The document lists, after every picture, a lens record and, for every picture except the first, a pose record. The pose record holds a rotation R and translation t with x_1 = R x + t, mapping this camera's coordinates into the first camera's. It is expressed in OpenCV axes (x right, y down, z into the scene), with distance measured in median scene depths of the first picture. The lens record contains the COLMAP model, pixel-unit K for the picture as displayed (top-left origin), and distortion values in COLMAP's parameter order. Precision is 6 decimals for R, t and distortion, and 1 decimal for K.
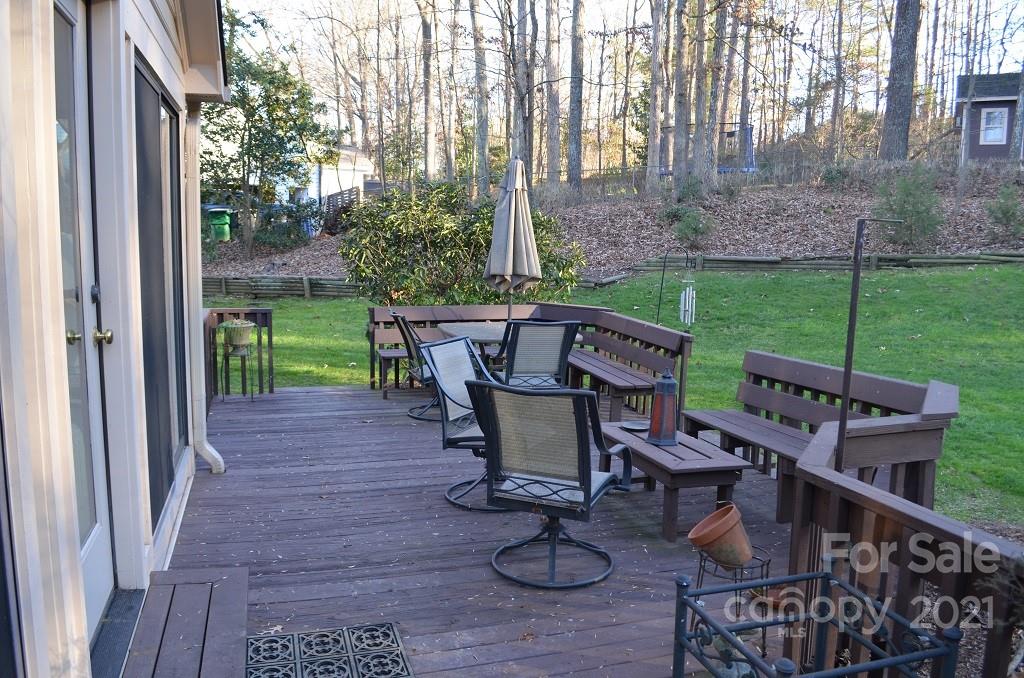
lens RADIAL K [[805.1, 0, 510.0], [0, 805.1, 339.5], [0, 0, 1]] dist [-0.087455, 0.018010]
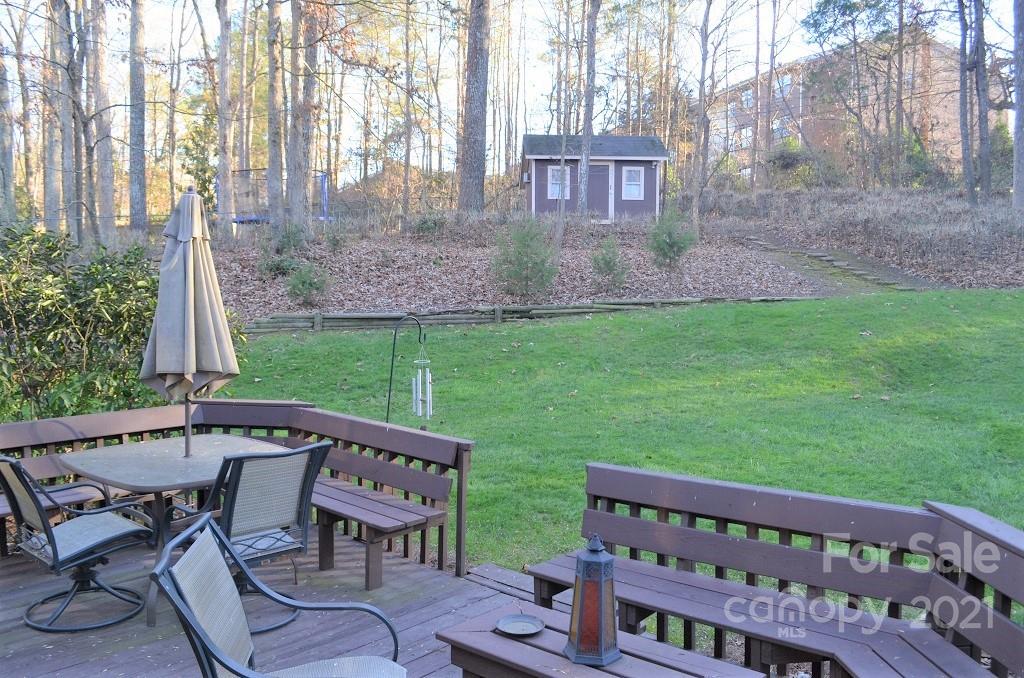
lens RADIAL K [[805.1, 0, 515.4], [0, 805.1, 340.2], [0, 0, 1]] dist [-0.087455, 0.018010]
pose [[0.845477, -0.045972, 0.532029, -0.053736], [0.077280, 0.996333, -0.036719, -0.029191], [-0.528390, 0.072161, 0.845929, 0.154400]]
